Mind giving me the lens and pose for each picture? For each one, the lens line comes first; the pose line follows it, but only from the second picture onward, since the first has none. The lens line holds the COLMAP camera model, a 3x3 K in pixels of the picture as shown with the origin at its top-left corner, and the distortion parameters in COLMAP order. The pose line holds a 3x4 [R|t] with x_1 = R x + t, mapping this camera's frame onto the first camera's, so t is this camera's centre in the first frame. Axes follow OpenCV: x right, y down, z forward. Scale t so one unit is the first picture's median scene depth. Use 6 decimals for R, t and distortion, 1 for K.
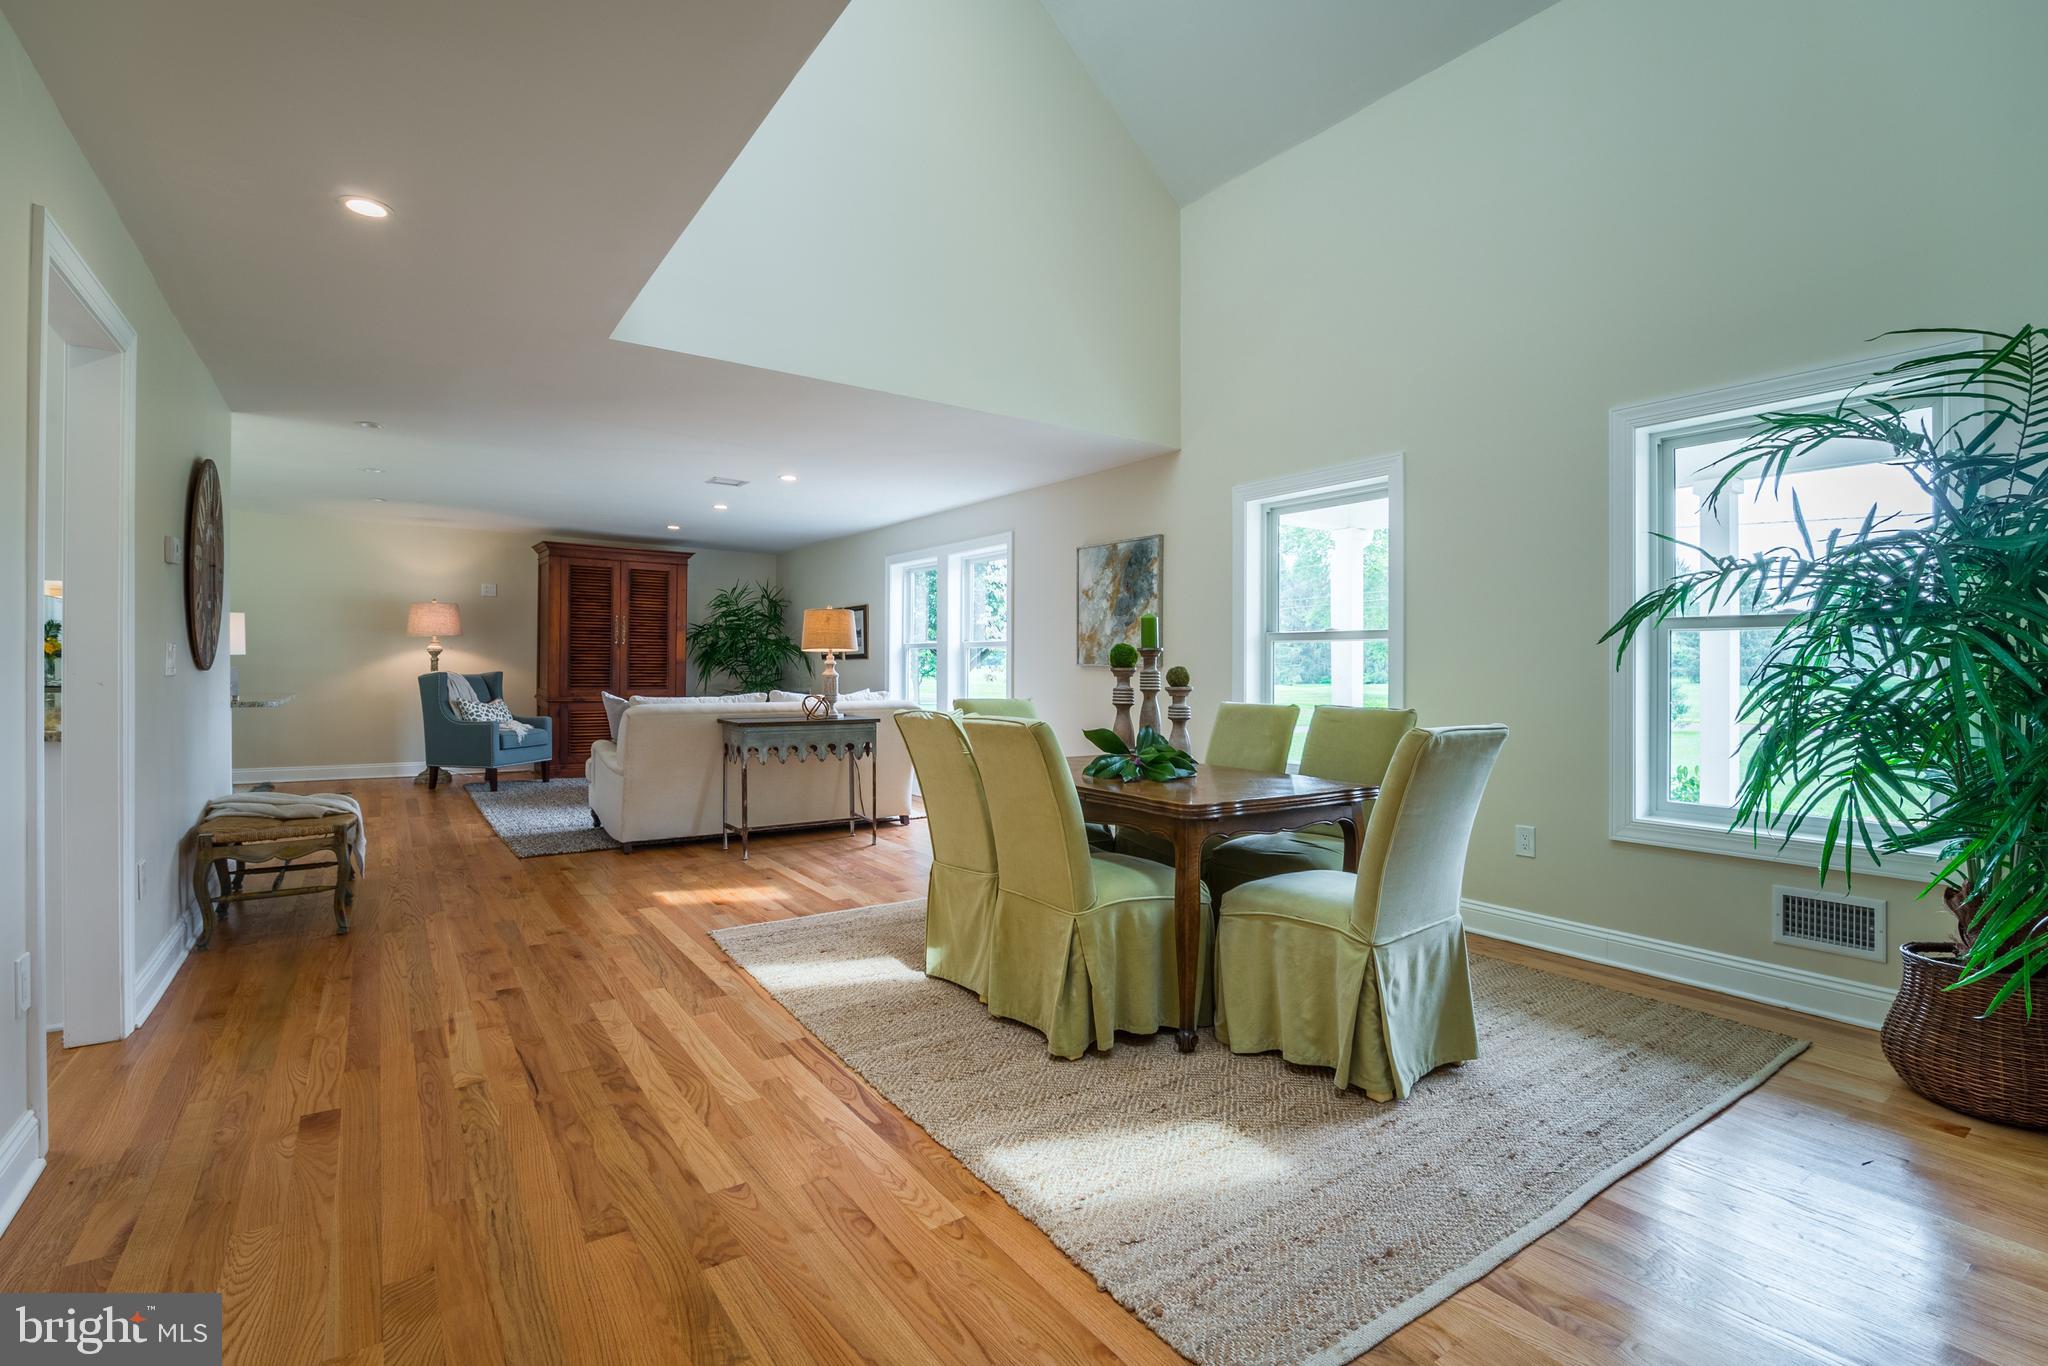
lens RADIAL K [[899.4, 0, 1025.1], [0, 899.4, 672.5], [0, 0, 1]] dist [-0.001718, -0.000306]
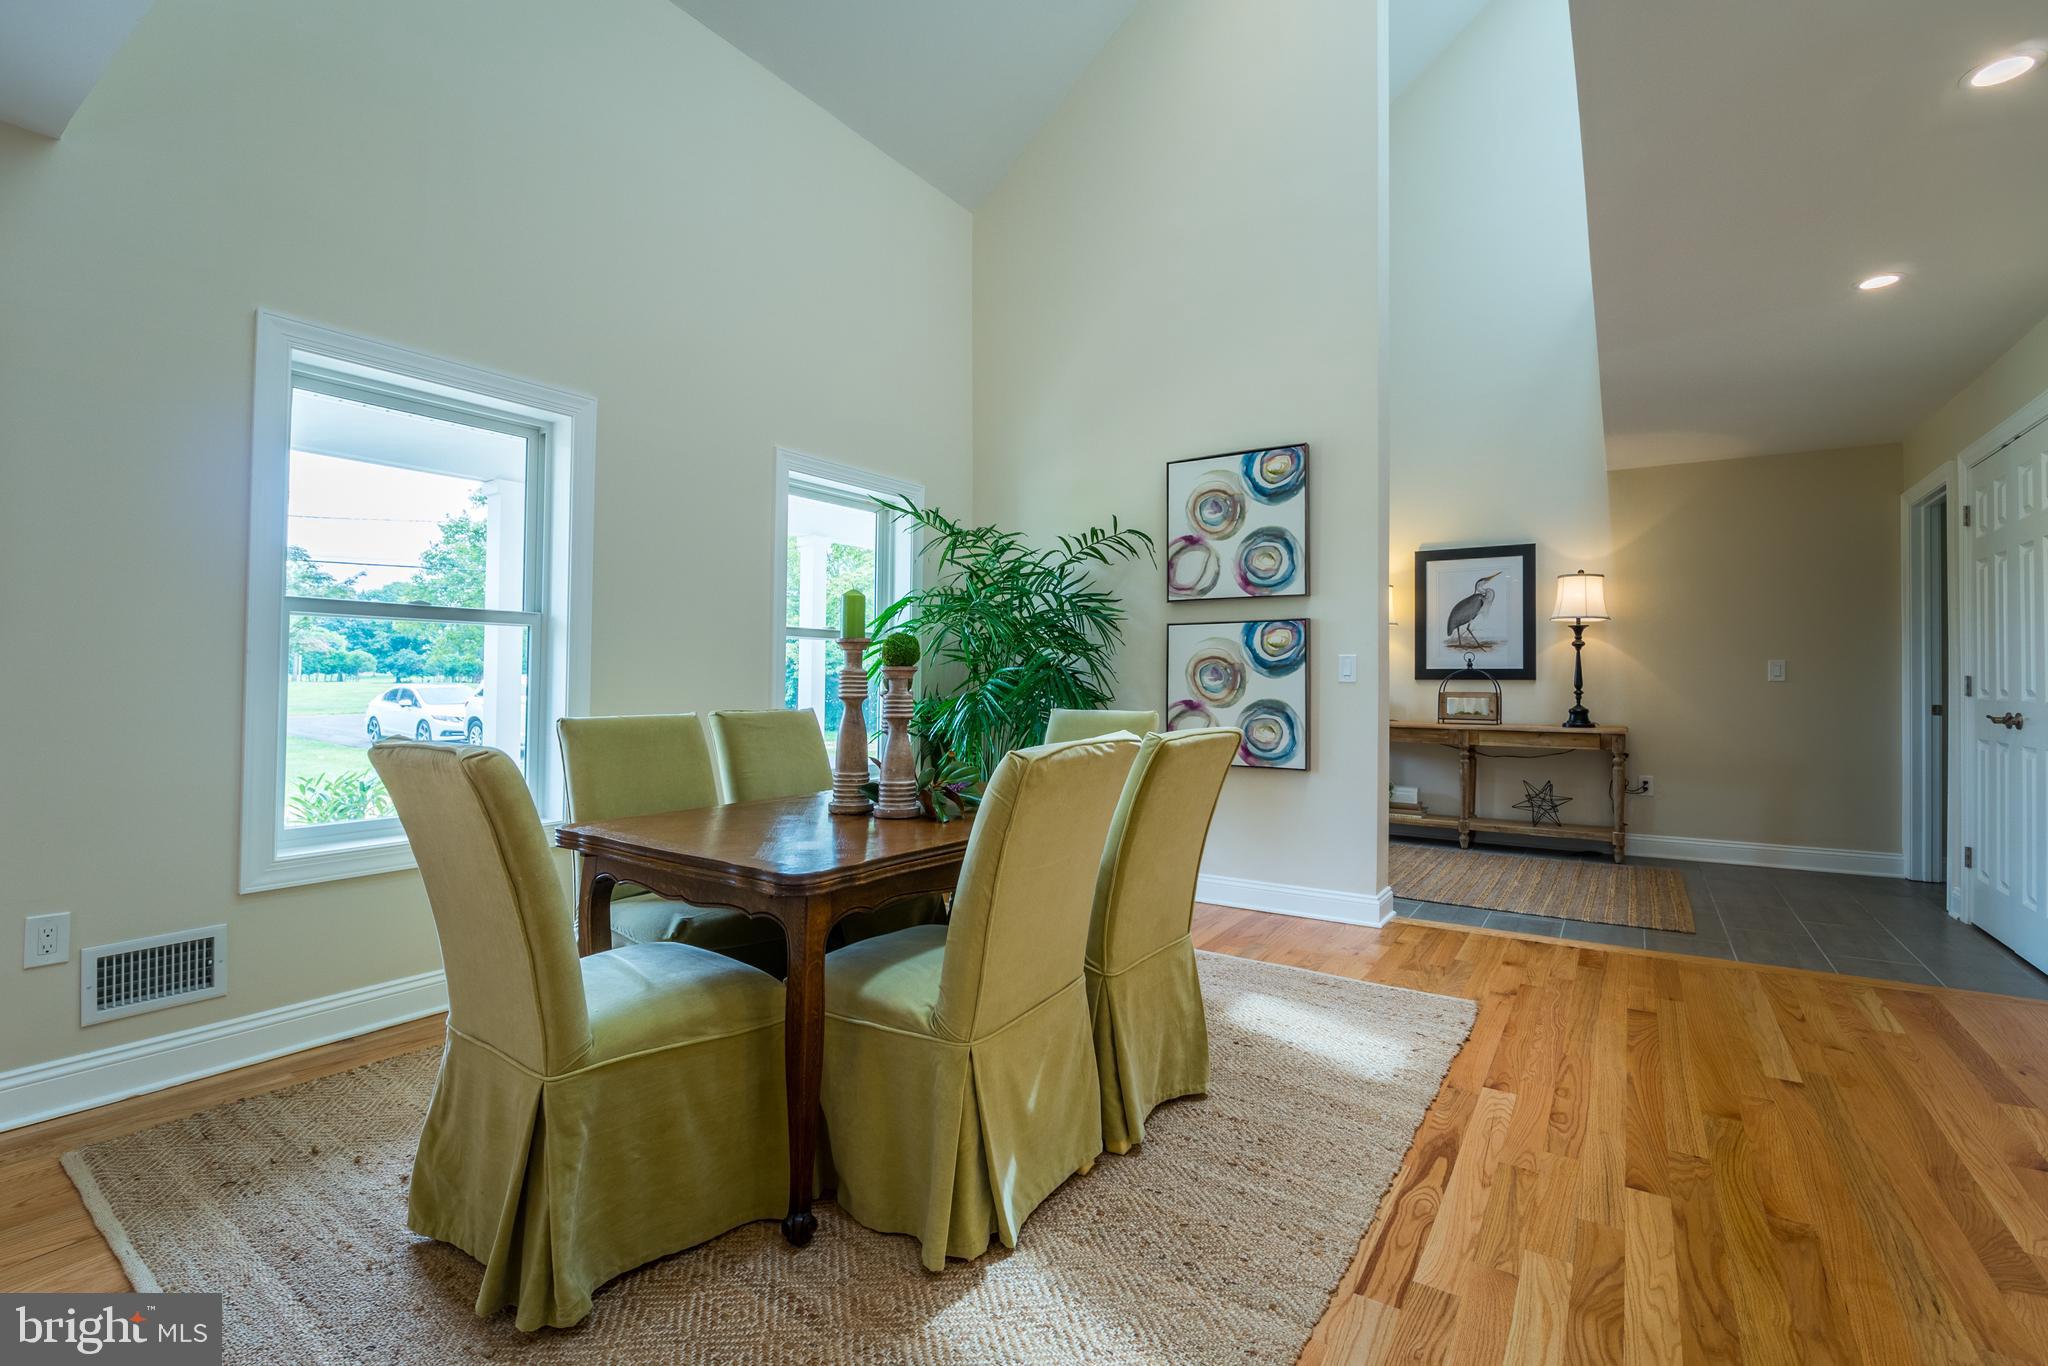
lens RADIAL K [[899.4, 0, 1025.1], [0, 899.4, 672.5], [0, 0, 1]] dist [-0.001718, -0.000306]
pose [[-0.344507, -0.006315, 0.938763, -0.847333], [-0.009316, 0.999951, 0.003307, -0.009773], [-0.938738, -0.007606, -0.344549, 1.644273]]
